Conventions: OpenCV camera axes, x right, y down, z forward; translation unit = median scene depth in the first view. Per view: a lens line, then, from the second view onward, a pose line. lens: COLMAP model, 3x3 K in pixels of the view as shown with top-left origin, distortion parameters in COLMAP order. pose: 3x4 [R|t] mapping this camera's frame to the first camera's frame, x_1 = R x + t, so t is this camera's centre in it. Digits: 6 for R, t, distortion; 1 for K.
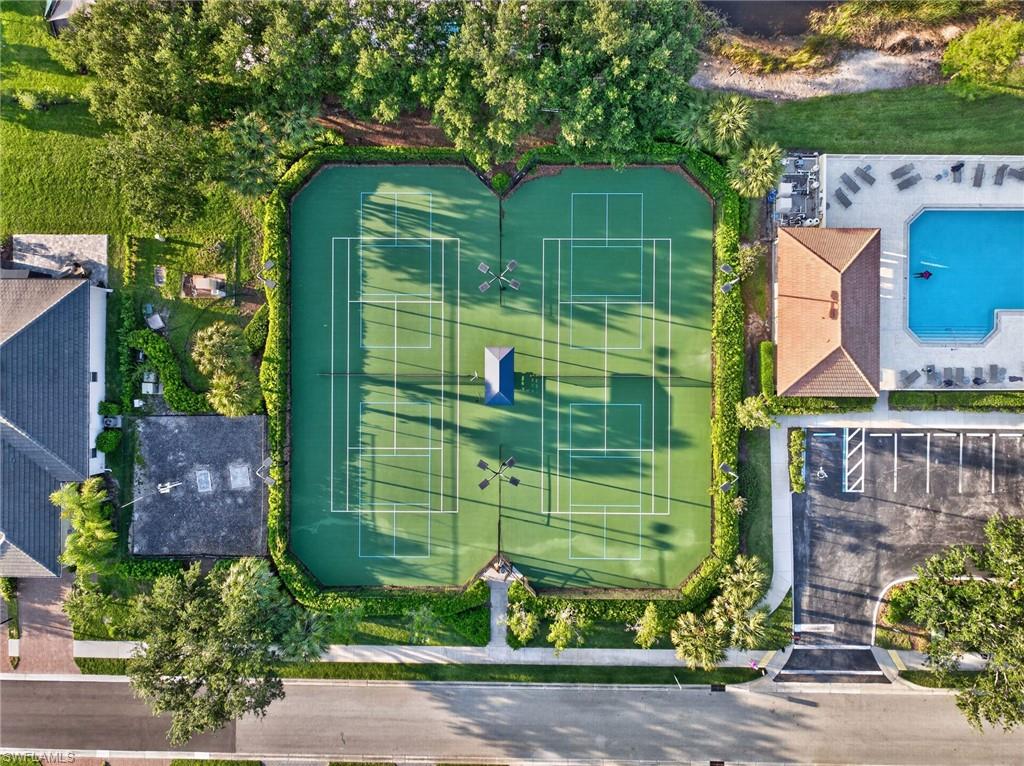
lens RADIAL K [[705.5, 0, 512.0], [0, 705.5, 383.0], [0, 0, 1]] dist [0.003340, 0.001893]
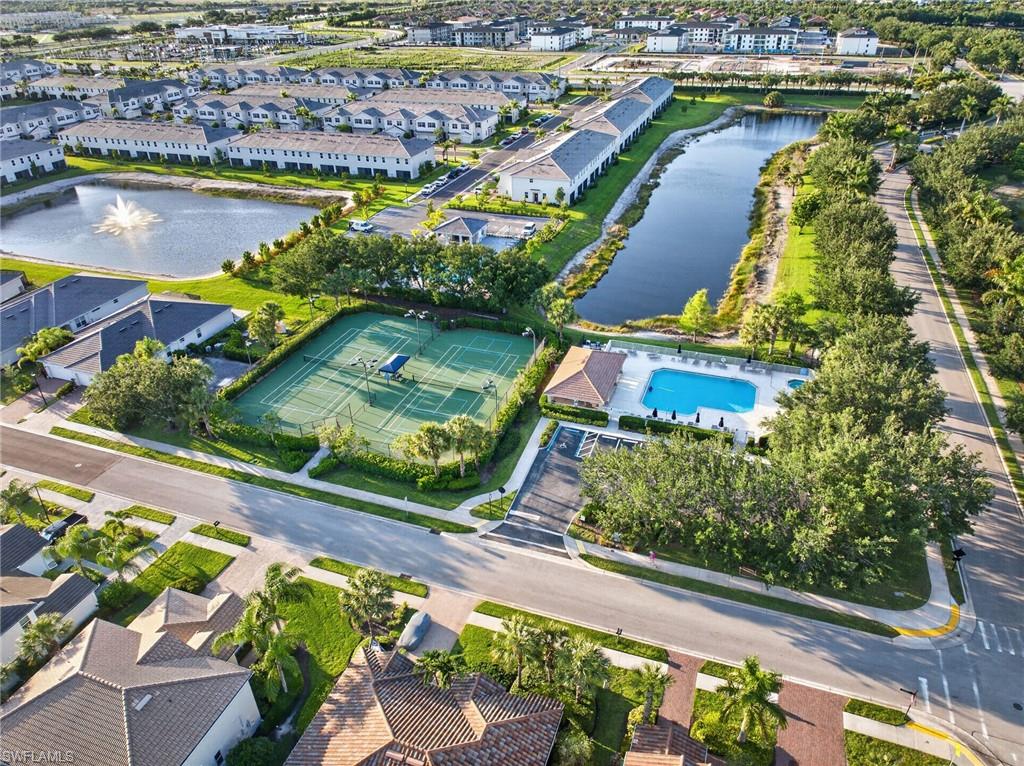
lens RADIAL K [[705.5, 0, 512.0], [0, 705.5, 383.0], [0, 0, 1]] dist [0.003340, 0.001893]
pose [[0.941450, 0.178723, -0.285883, 0.726587], [-0.337115, 0.486514, -0.806013, 1.257967], [-0.004967, 0.855197, 0.518280, 0.144683]]
